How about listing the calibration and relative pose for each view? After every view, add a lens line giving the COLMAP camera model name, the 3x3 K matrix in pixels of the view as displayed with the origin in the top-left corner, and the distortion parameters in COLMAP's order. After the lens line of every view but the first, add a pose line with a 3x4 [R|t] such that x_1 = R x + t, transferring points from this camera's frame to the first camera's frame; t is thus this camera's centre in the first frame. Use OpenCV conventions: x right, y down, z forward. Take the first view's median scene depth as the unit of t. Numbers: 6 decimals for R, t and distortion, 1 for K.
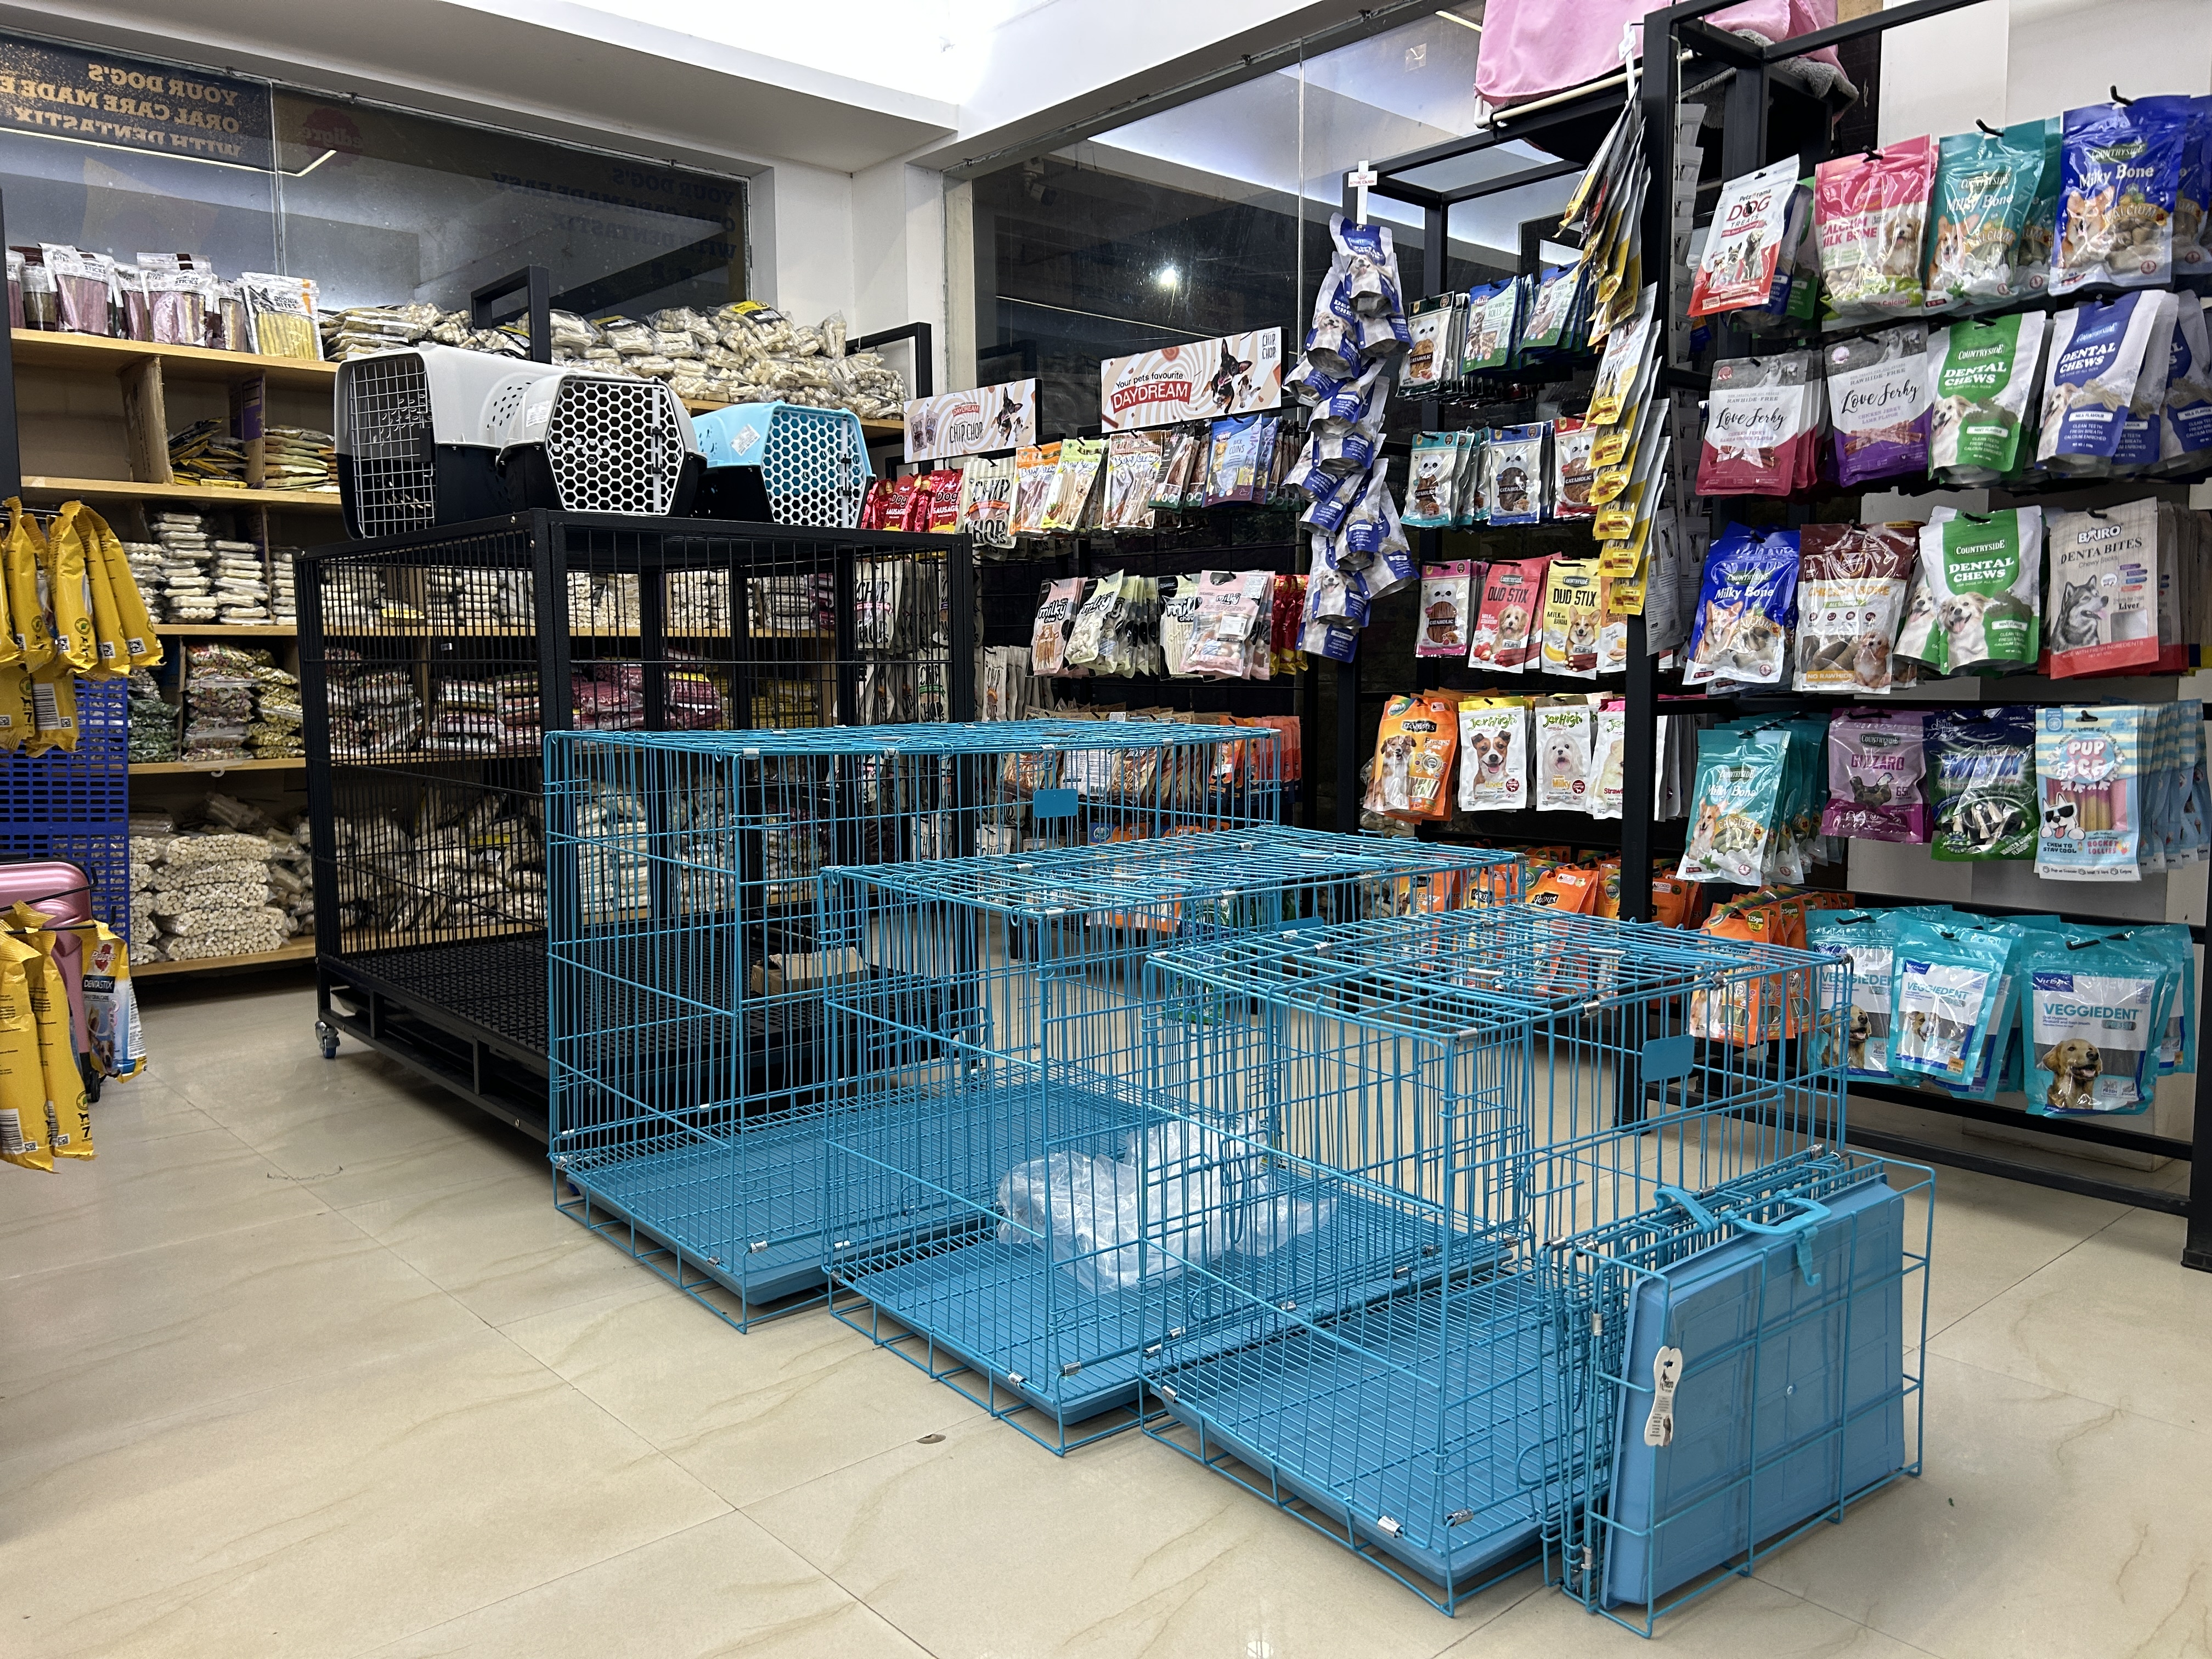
lens RADIAL K [[1683.0, 0, 1105.4], [0, 1683.0, 827.9], [0, 0, 1]] dist [0.007096, 0.000501]
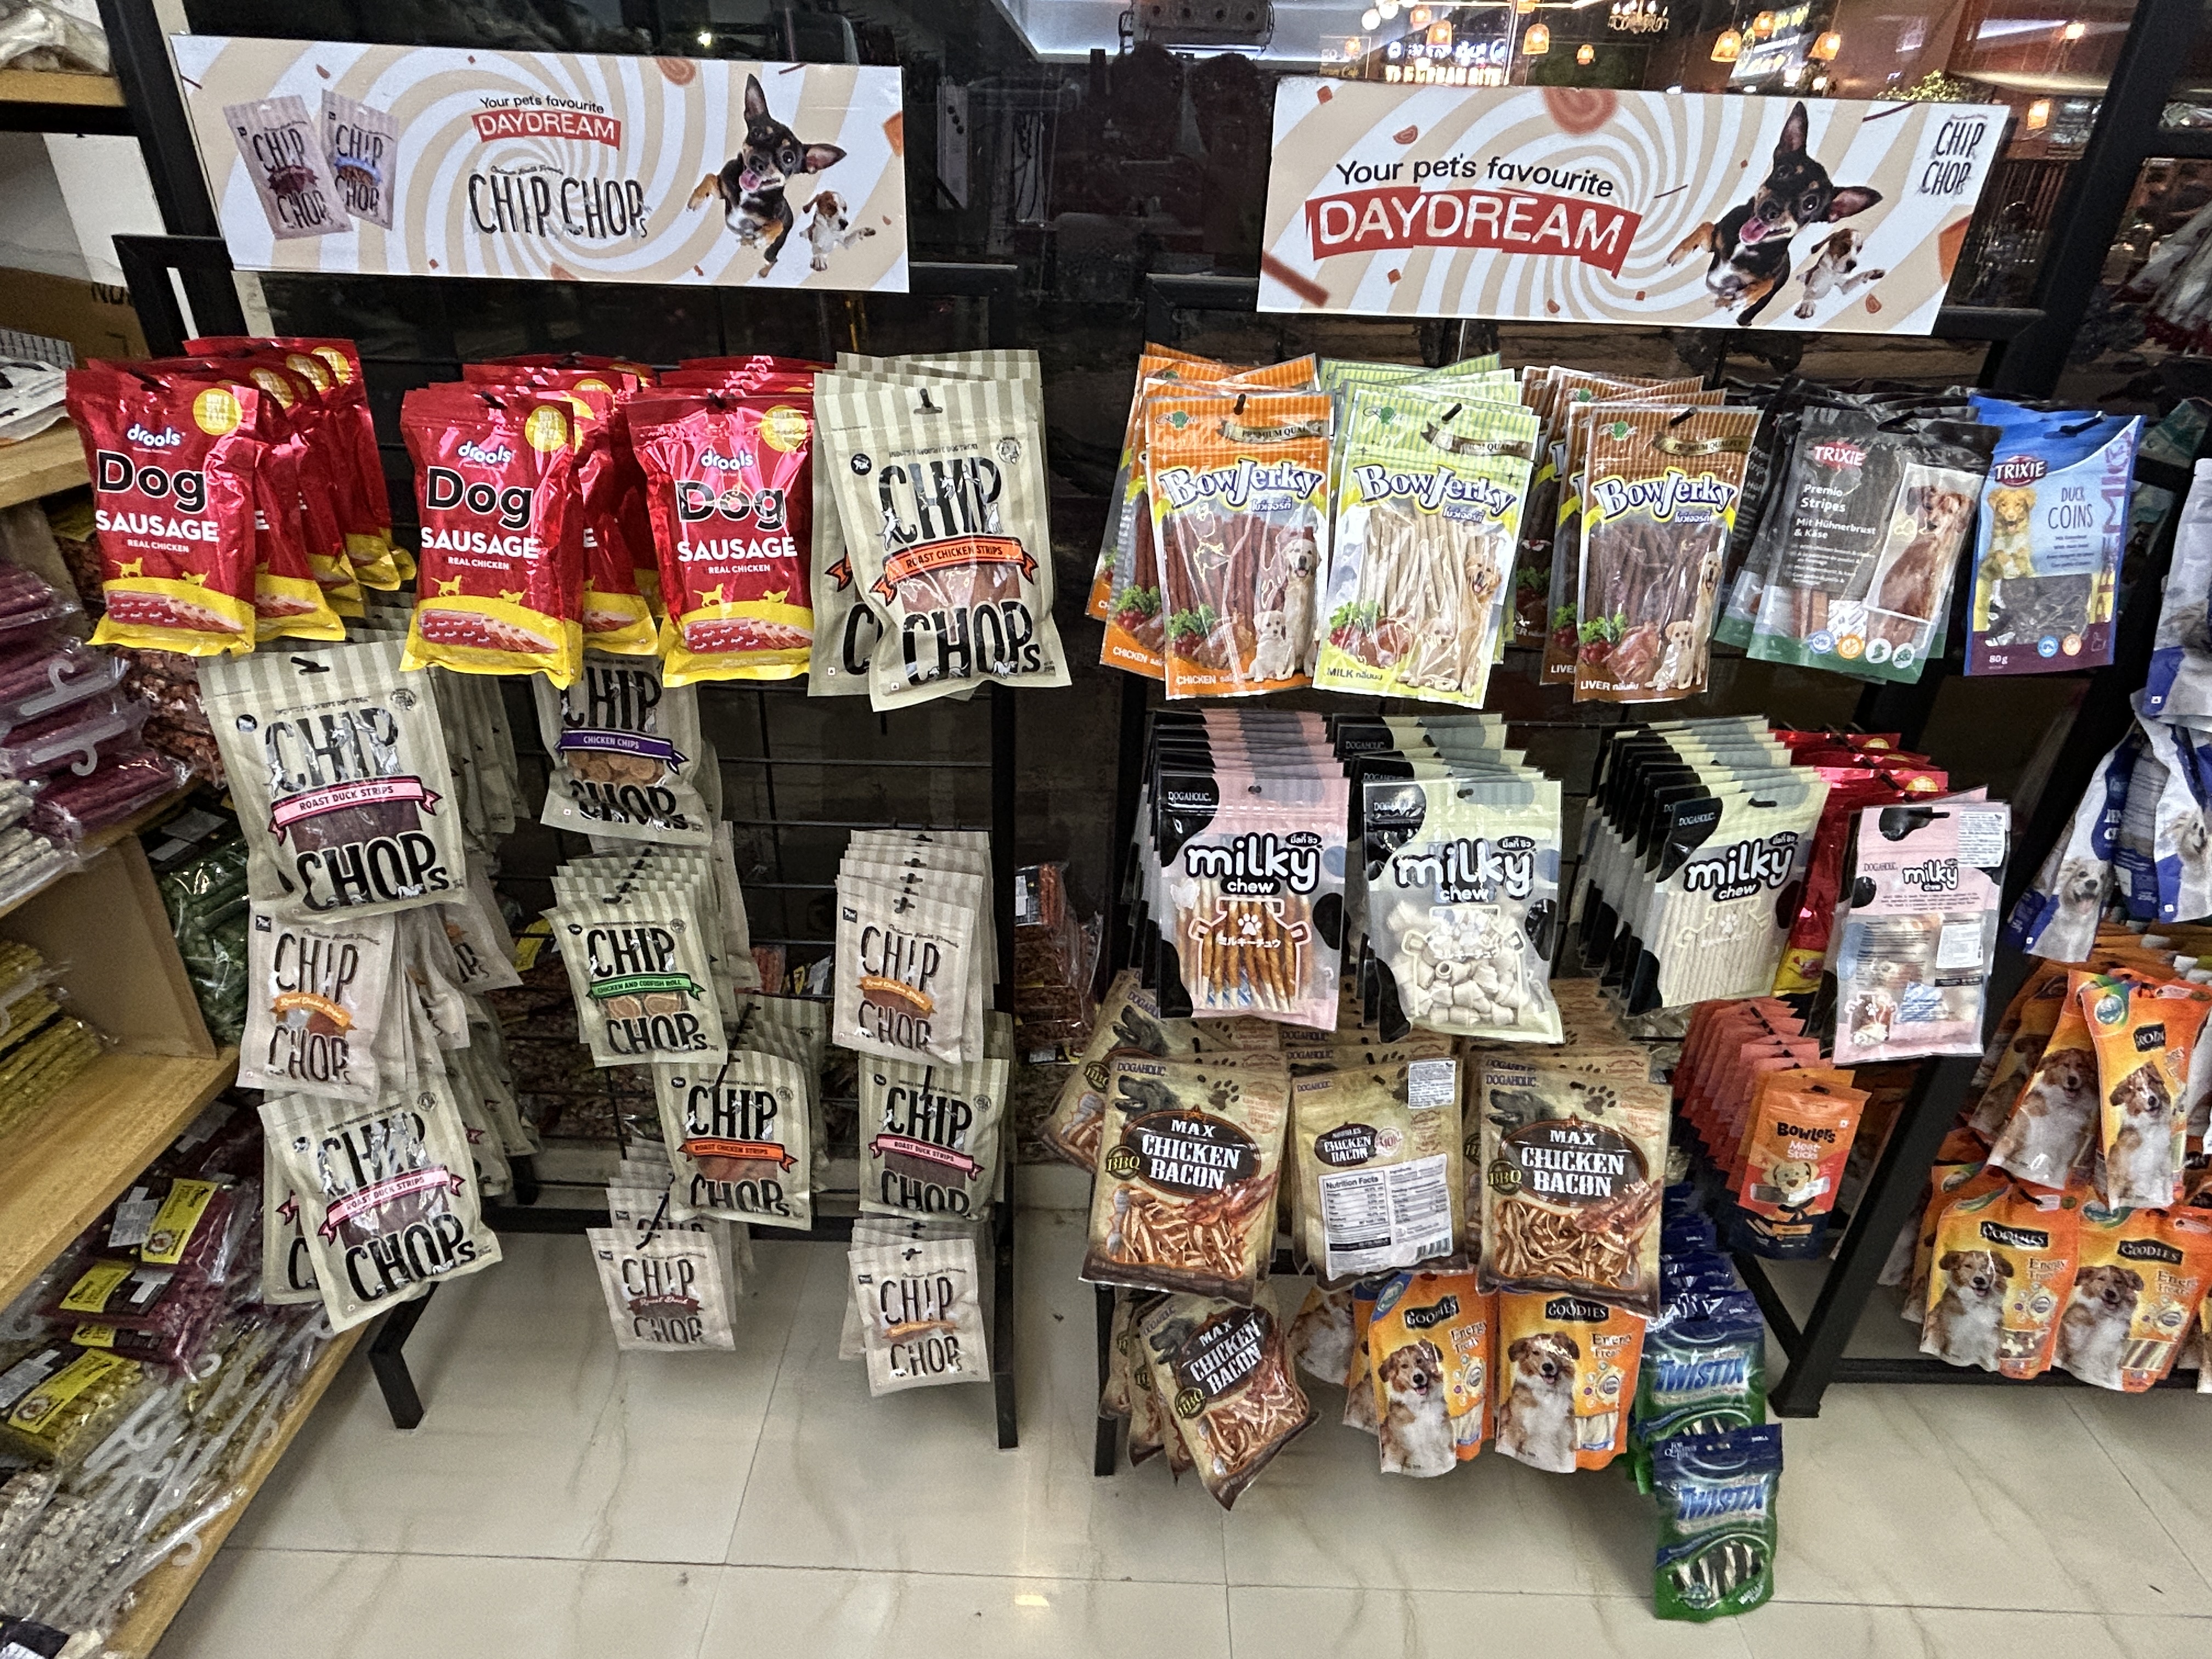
lens RADIAL K [[1221.9, 0, 1101.6], [0, 1221.9, 824.4], [0, 0, 1]] dist [-0.011702, -0.000269]
pose [[0.677205, -0.326136, 0.659567, -0.232092], [0.043448, 0.912562, 0.406624, -0.250509], [-0.734511, -0.246711, 0.632161, 0.869322]]
